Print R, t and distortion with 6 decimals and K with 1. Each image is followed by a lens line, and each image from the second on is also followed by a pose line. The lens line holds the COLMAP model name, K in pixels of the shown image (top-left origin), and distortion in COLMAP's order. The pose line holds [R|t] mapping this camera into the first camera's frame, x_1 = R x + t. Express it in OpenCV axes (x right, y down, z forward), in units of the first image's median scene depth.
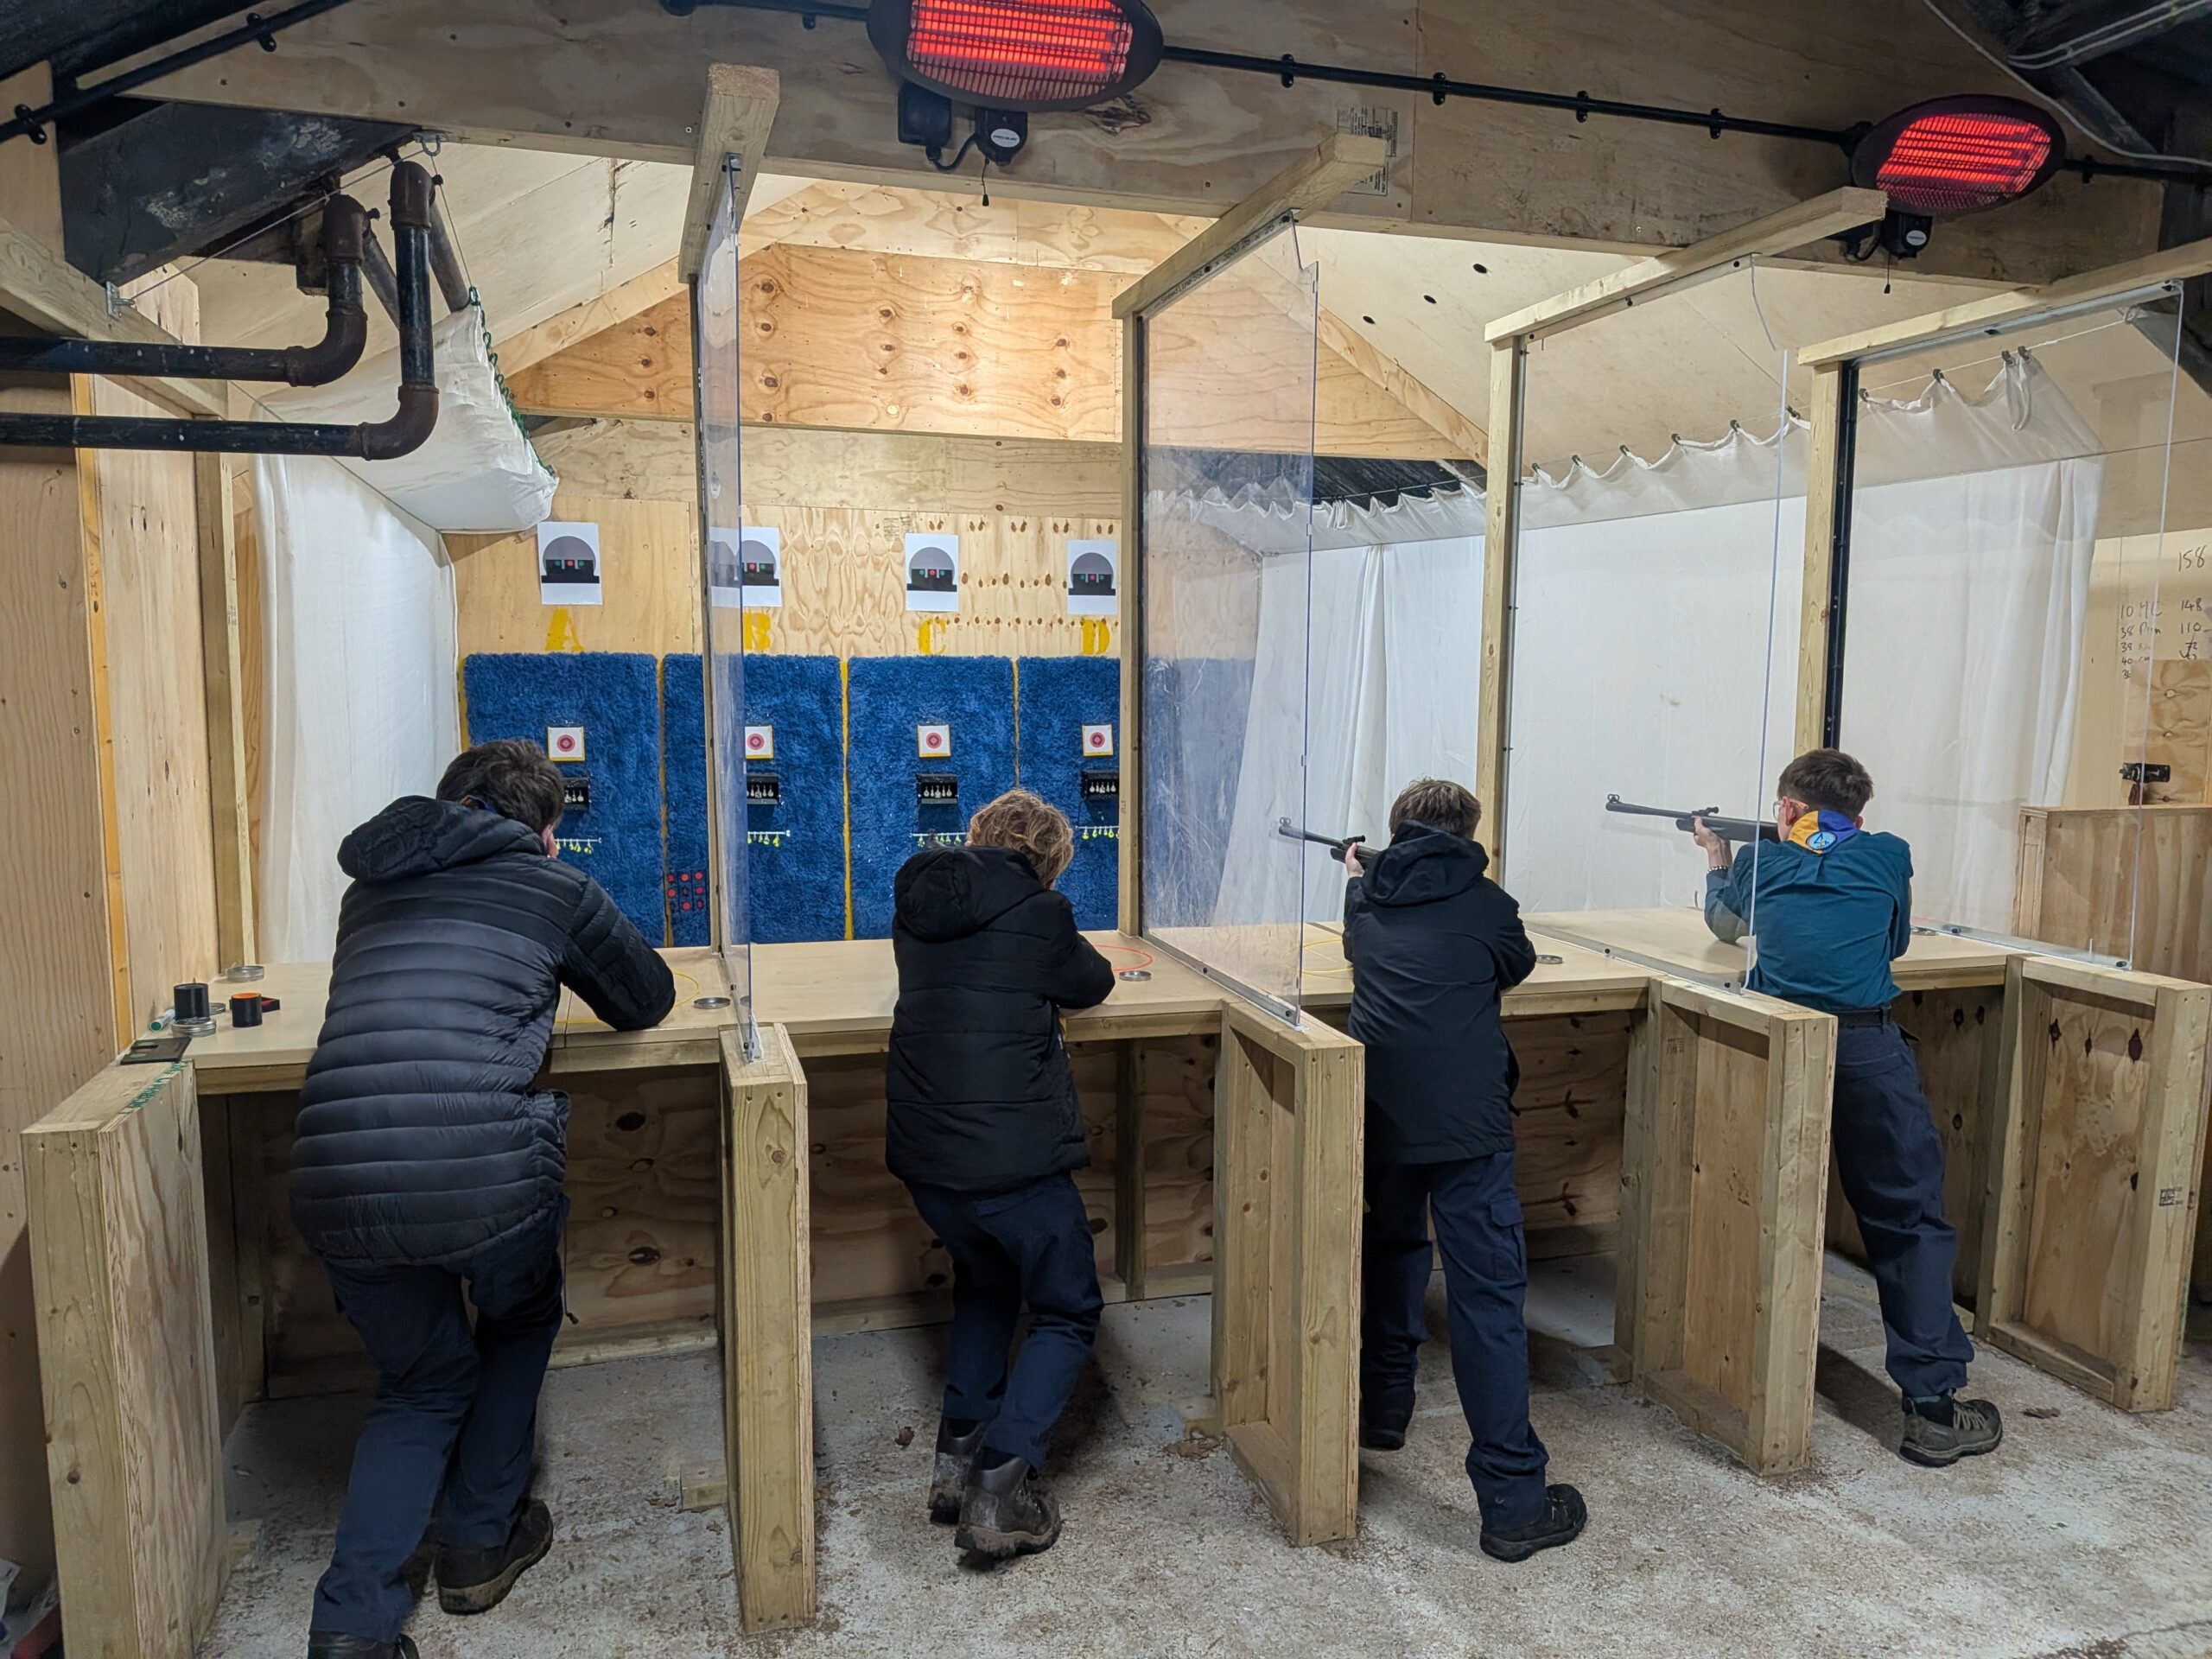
lens RADIAL K [[1570.7, 0, 1118.7], [0, 1570.7, 882.2], [0, 0, 1]] dist [-0.002213, -0.014308]
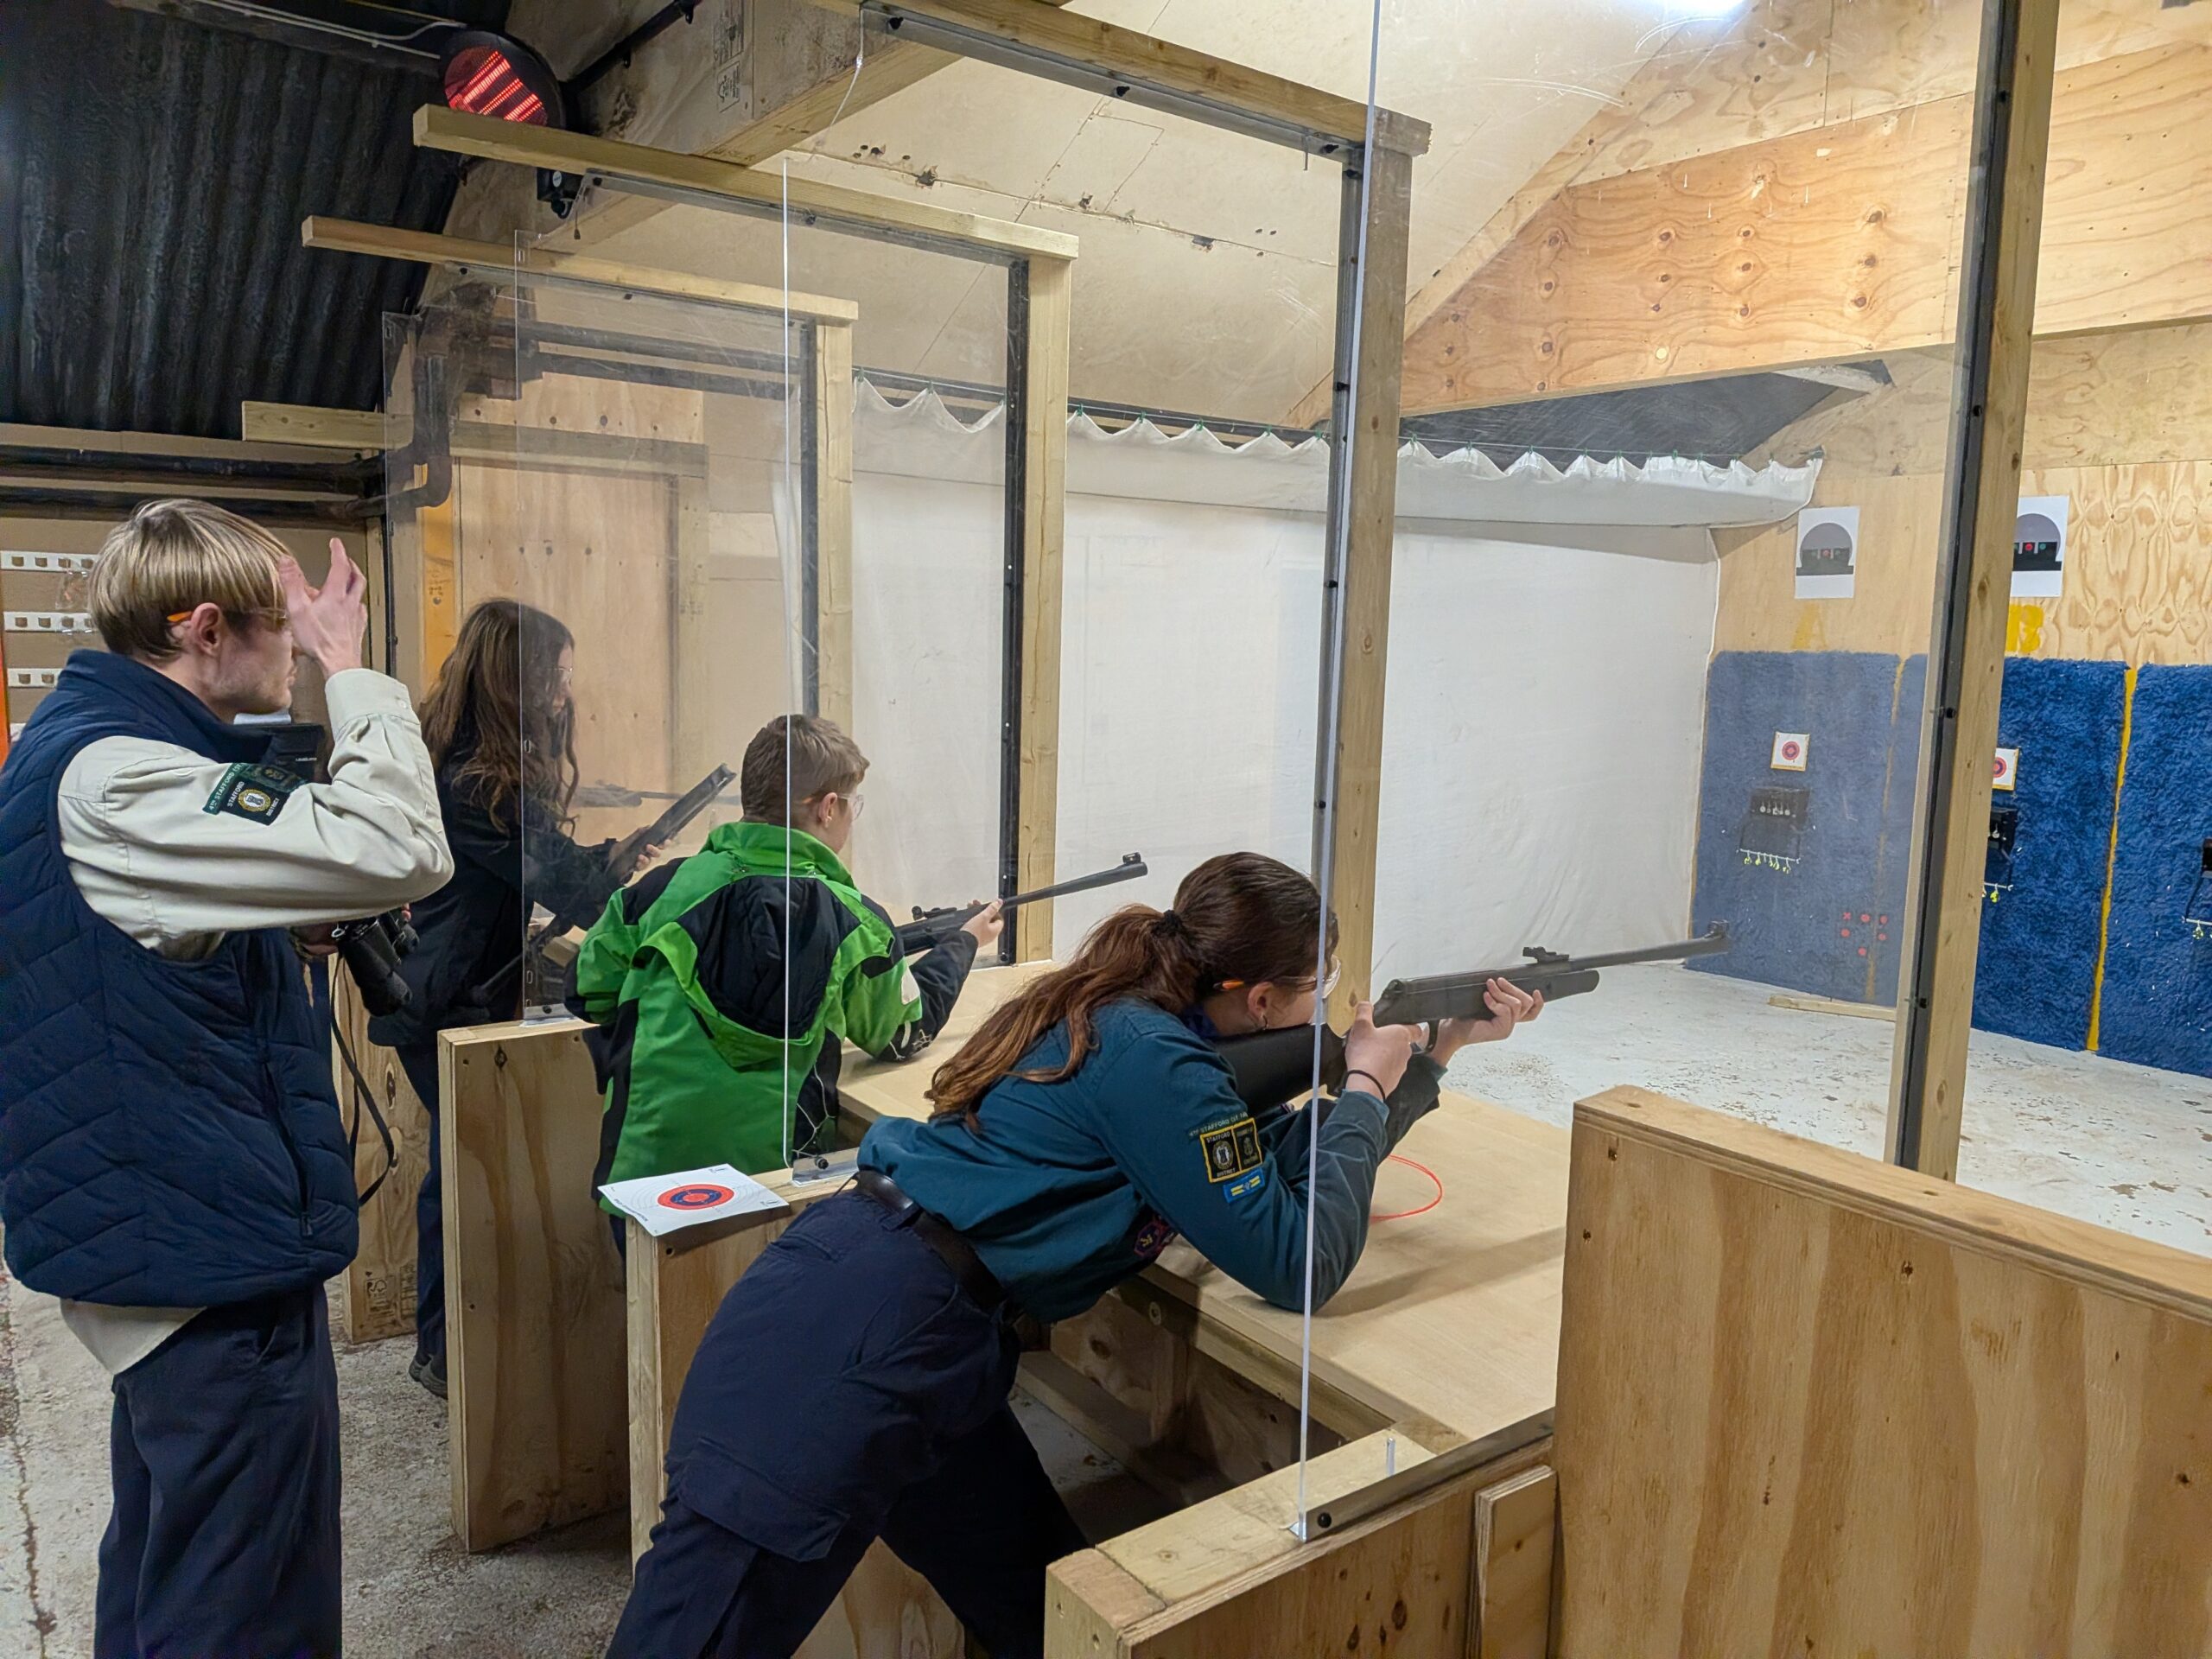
lens RADIAL K [[1570.7, 0, 1107.6], [0, 1570.7, 824.0], [0, 0, 1]] dist [-0.002213, -0.014308]
pose [[0.335122, 0.117147, -0.934864, 0.363208], [-0.153414, 0.985783, 0.068533, -0.047206], [0.929601, 0.120455, 0.348329, 0.315241]]
